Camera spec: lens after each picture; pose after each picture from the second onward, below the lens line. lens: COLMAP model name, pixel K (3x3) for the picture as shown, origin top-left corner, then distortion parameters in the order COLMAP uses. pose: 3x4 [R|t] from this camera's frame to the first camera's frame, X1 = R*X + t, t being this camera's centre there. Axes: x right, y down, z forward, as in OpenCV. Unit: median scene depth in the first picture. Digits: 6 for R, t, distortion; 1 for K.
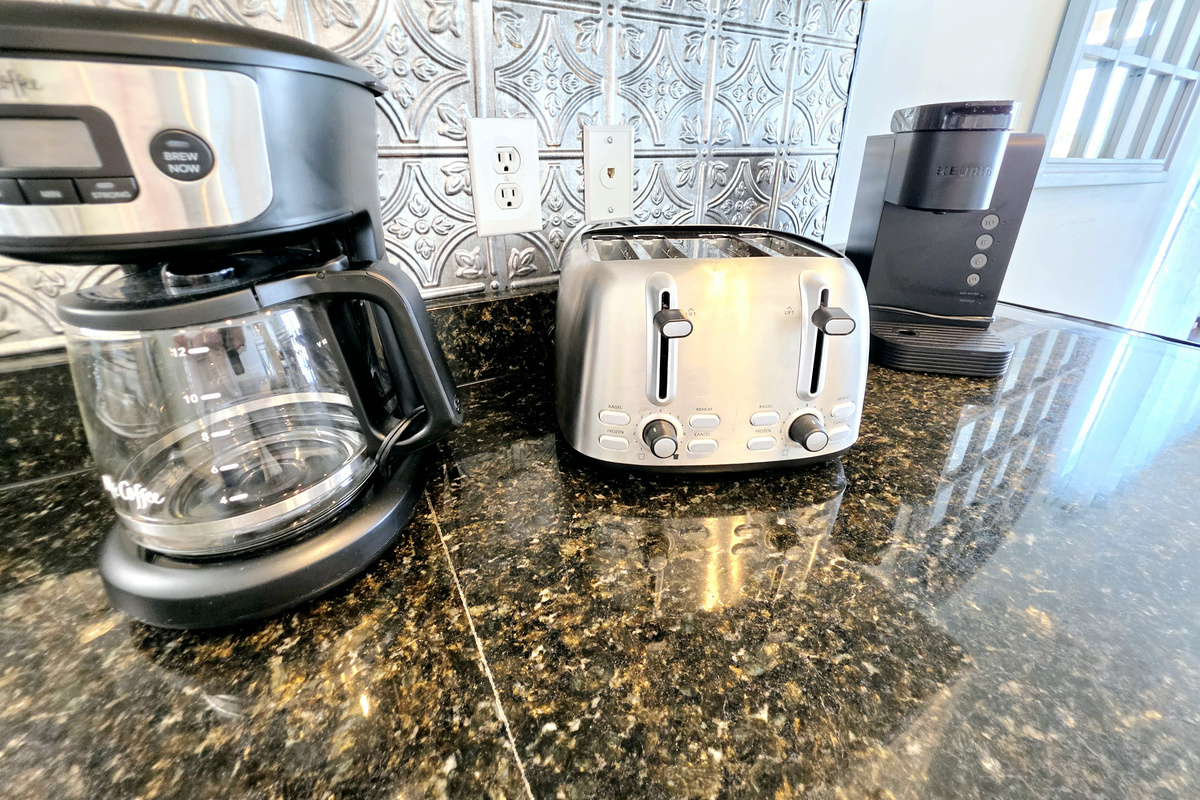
lens RADIAL K [[484.5, 0, 599.9], [0, 484.5, 344.0], [0, 0, 1]] dist [0.000929, 0.000105]
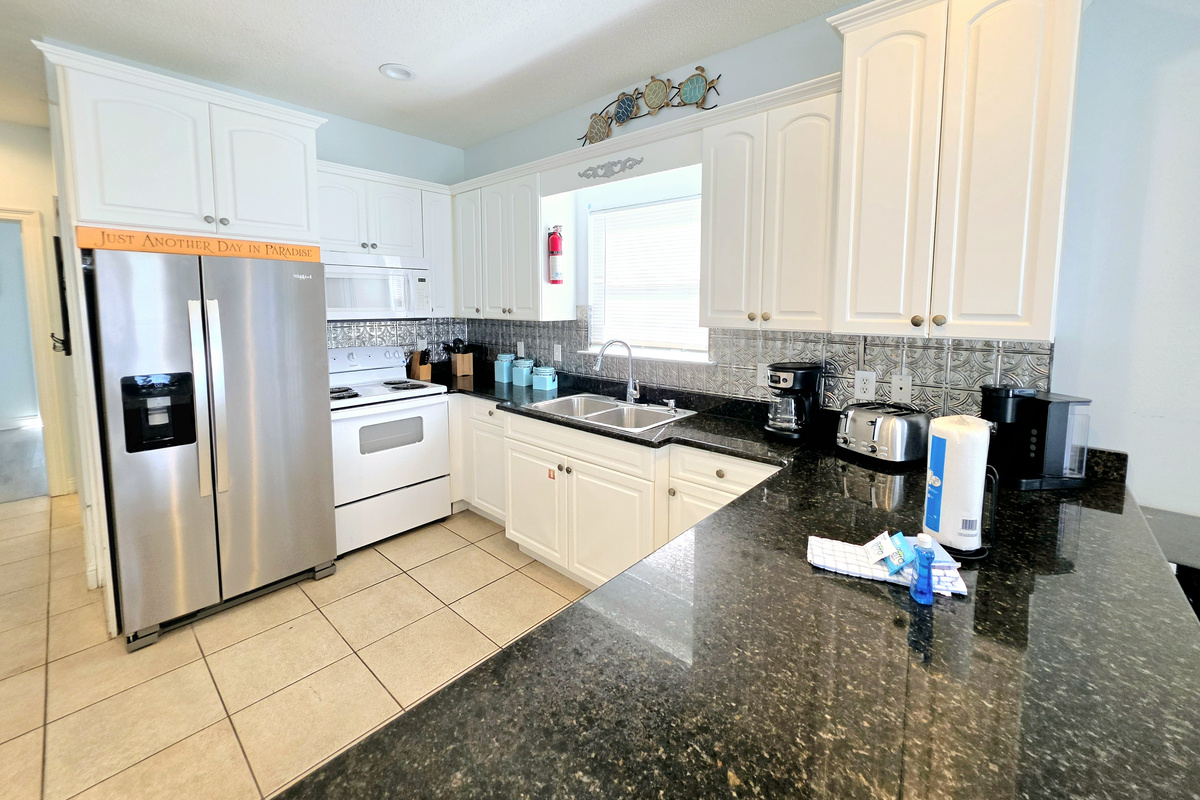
lens RADIAL K [[484.5, 0, 599.9], [0, 484.5, 344.0], [0, 0, 1]] dist [0.000929, 0.000105]
pose [[0.321785, 0.076753, -0.943697, 2.744864], [-0.358609, 0.932331, -0.046451, 0.280177], [0.876273, 0.353366, 0.327534, -2.217104]]
